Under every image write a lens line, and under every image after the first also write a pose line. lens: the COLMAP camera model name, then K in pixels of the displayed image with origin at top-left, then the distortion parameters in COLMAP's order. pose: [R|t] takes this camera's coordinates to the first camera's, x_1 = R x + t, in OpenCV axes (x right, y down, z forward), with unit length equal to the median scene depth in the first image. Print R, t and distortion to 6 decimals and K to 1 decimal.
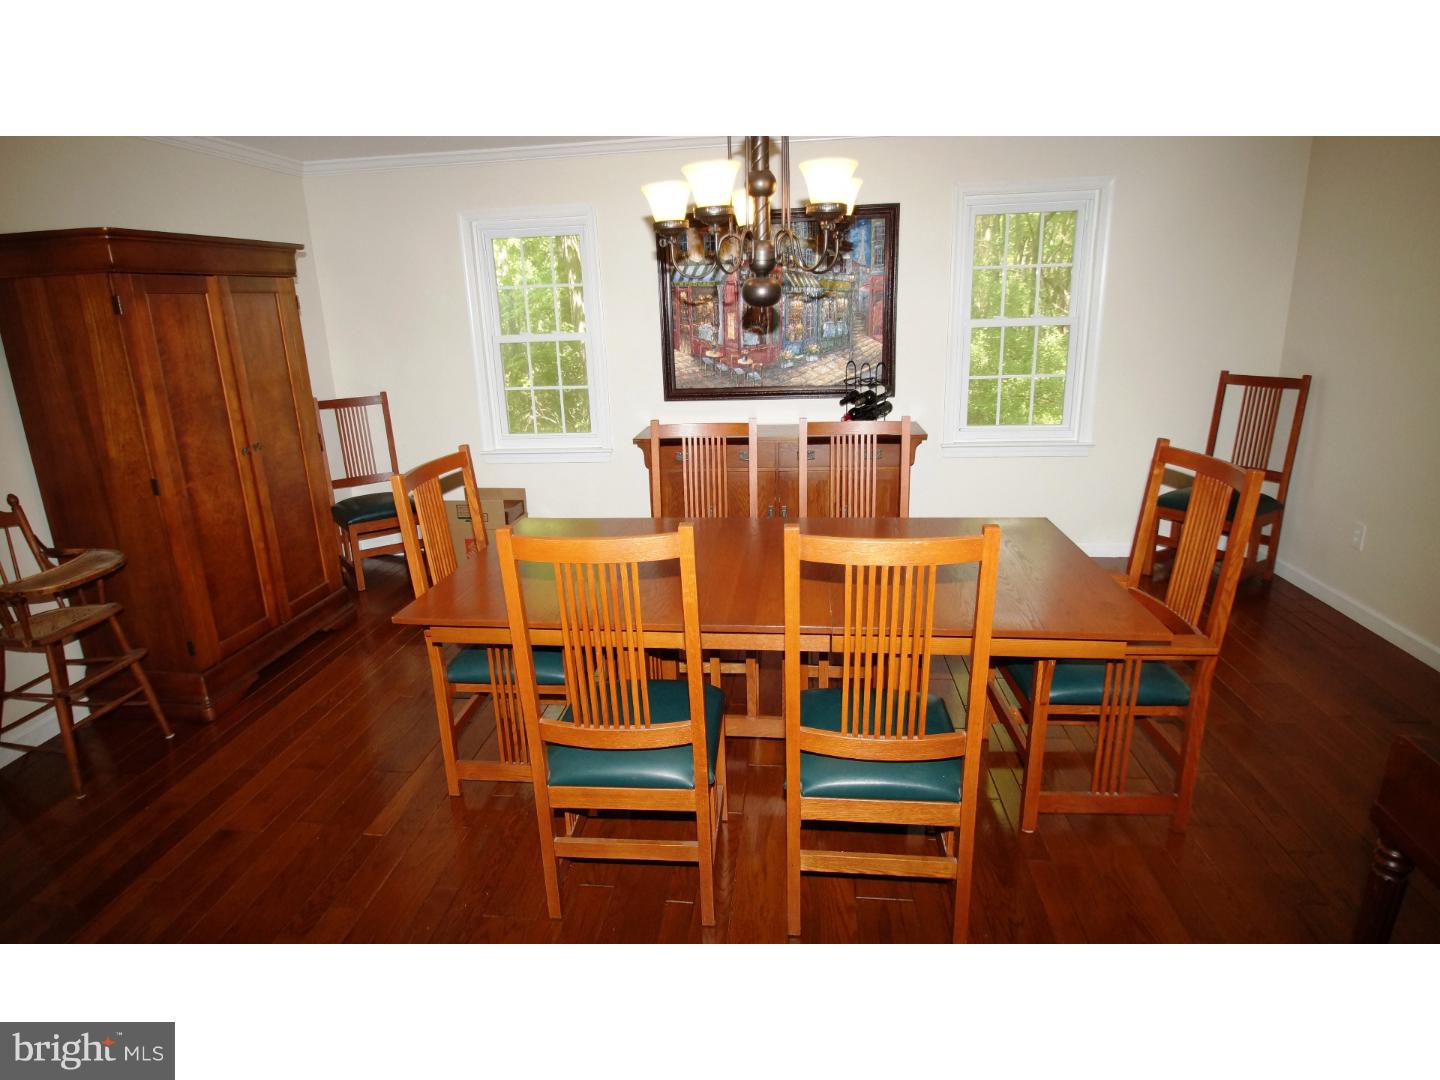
lens RADIAL K [[779.0, 0, 718.7], [0, 779.0, 526.1], [0, 0, 1]] dist [-0.002921, 0.000055]
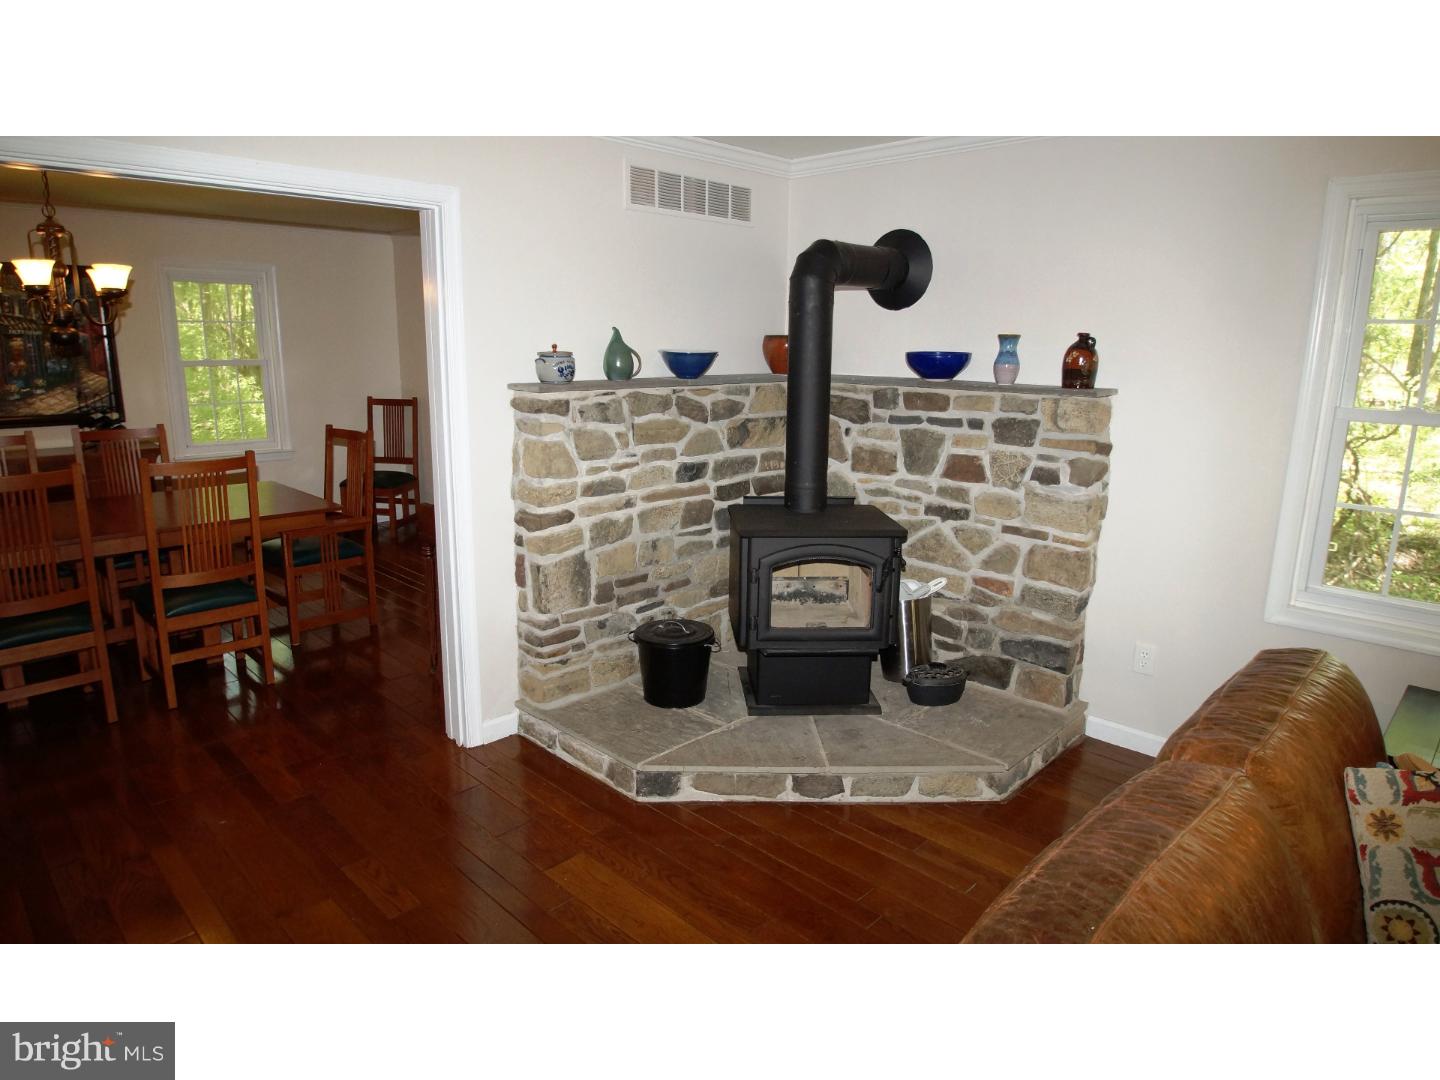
lens RADIAL K [[859.5, 0, 707.9], [0, 859.5, 530.6], [0, 0, 1]] dist [-0.034381, 0.004005]
pose [[0.621404, -0.127870, 0.772986, -0.253456], [0.182957, 0.982998, 0.015532, 0.147306], [-0.761830, 0.131772, 0.634233, -0.508892]]
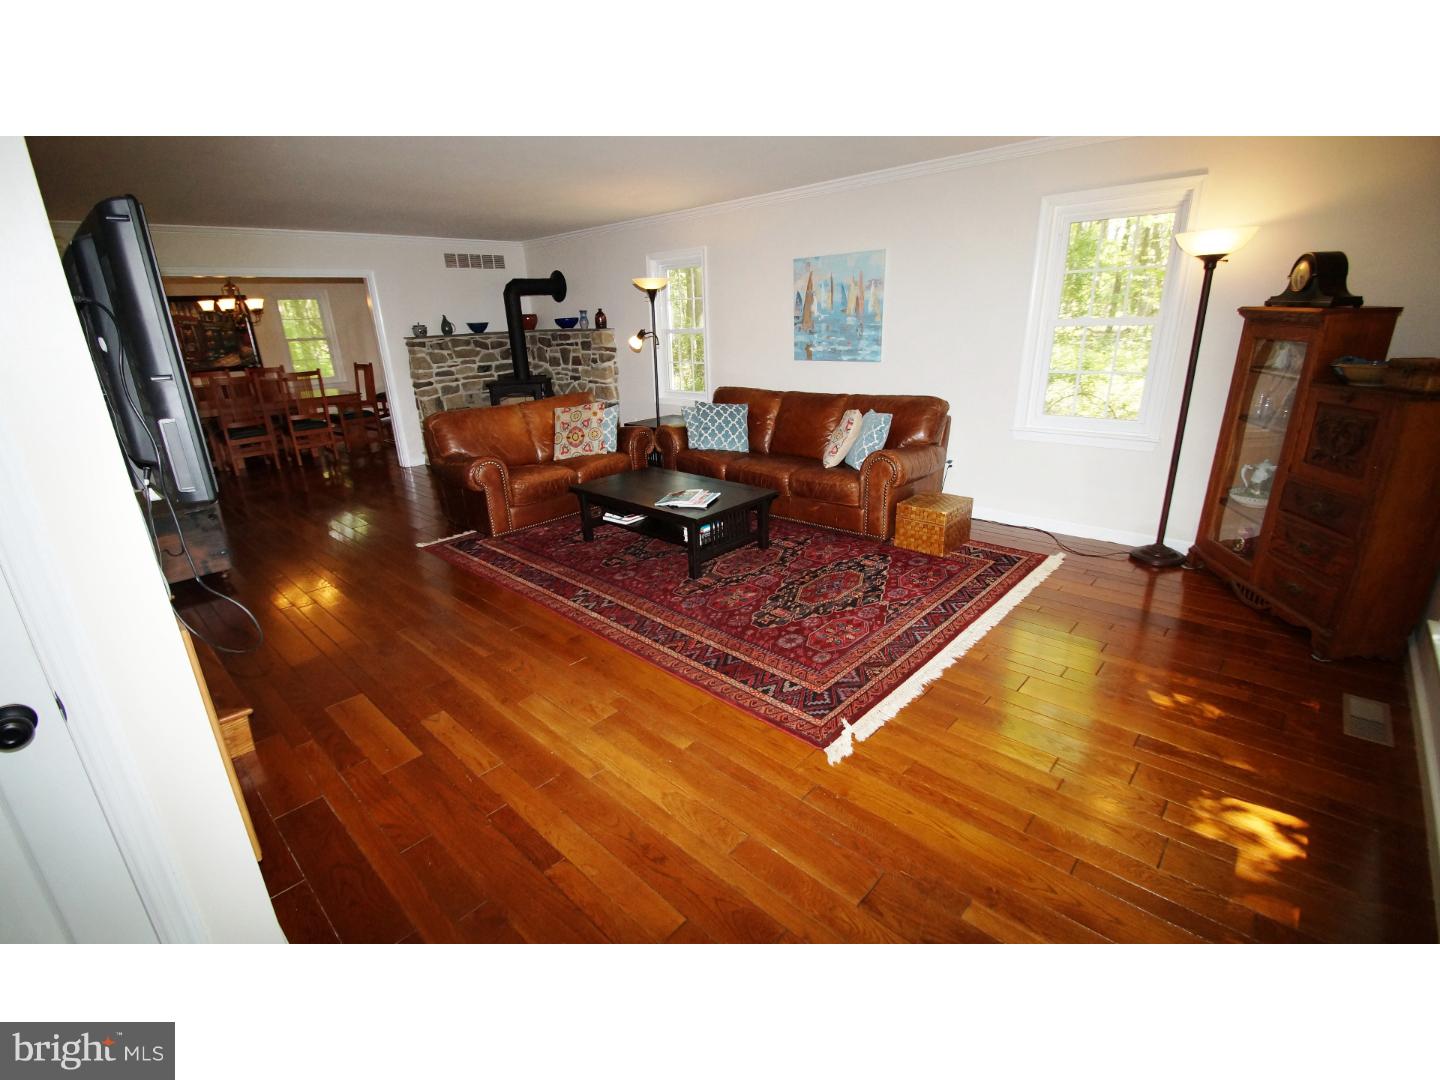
lens RADIAL K [[635.0, 0, 718.4], [0, 635.0, 543.9], [0, 0, 1]] dist [-0.011816, -0.000202]
pose [[0.594764, -0.259814, 0.760758, -0.635098], [0.233045, 0.961421, 0.146148, 0.446922], [-0.769380, 0.090367, 0.632367, -1.468375]]
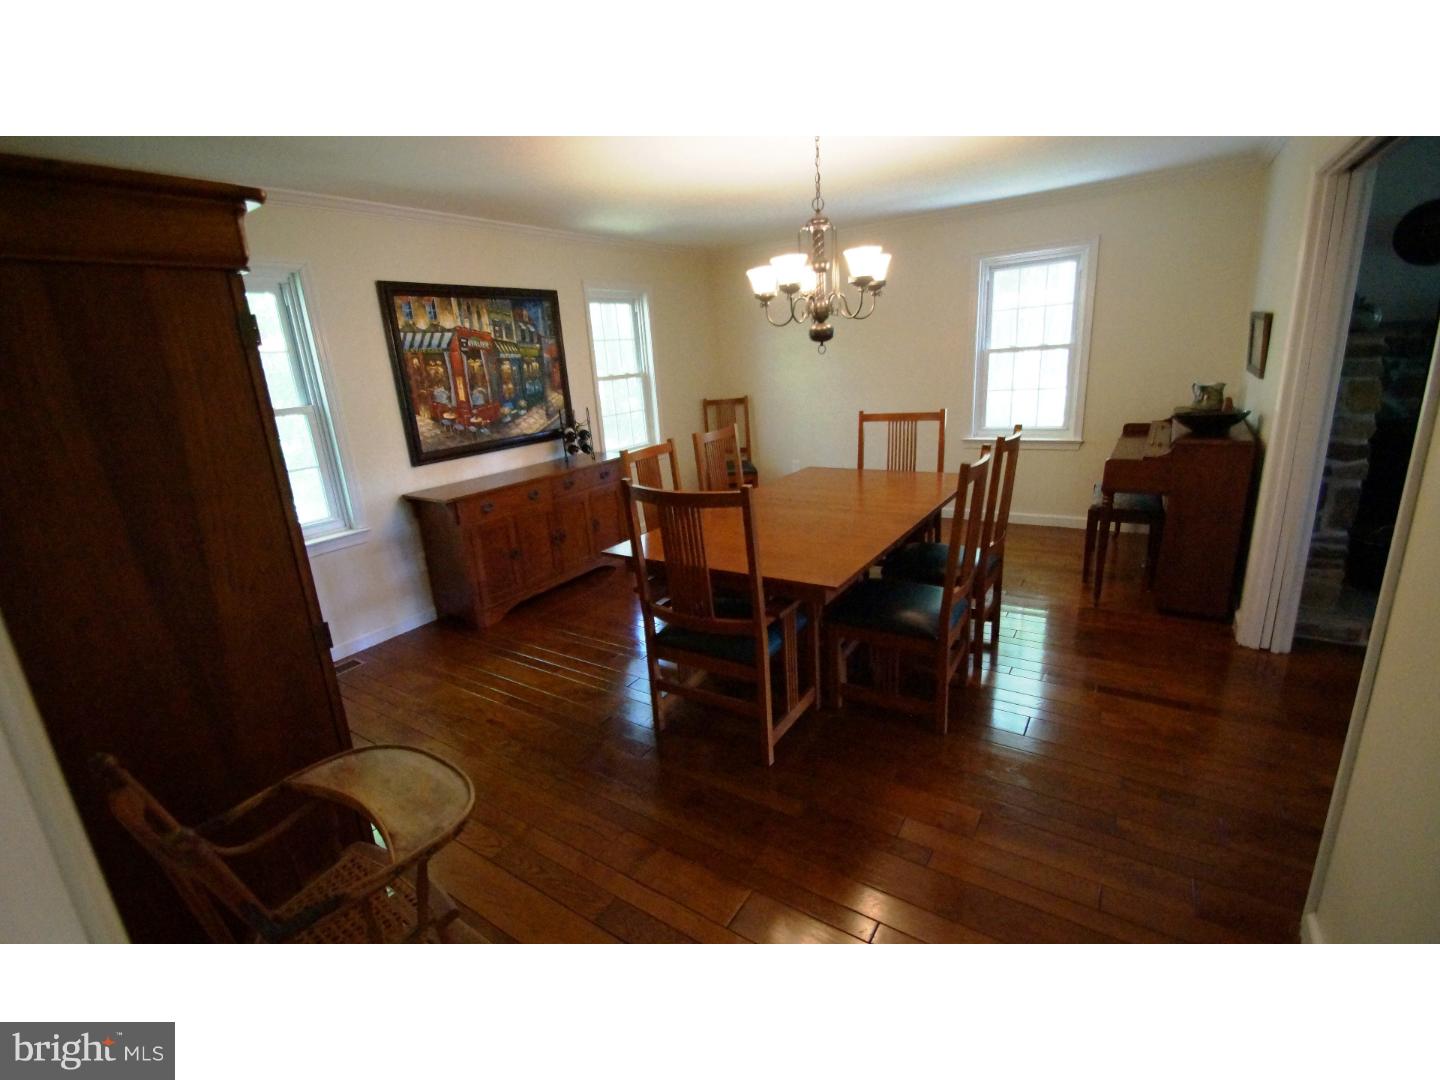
lens RADIAL K [[635.0, 0, 713.7], [0, 635.0, 536.7], [0, 0, 1]] dist [-0.011816, -0.000202]
pose [[0.466736, -0.242759, 0.850427, -0.629397], [0.295133, 0.949220, 0.108983, -0.052415], [-0.833699, 0.200122, 0.514682, 0.289279]]
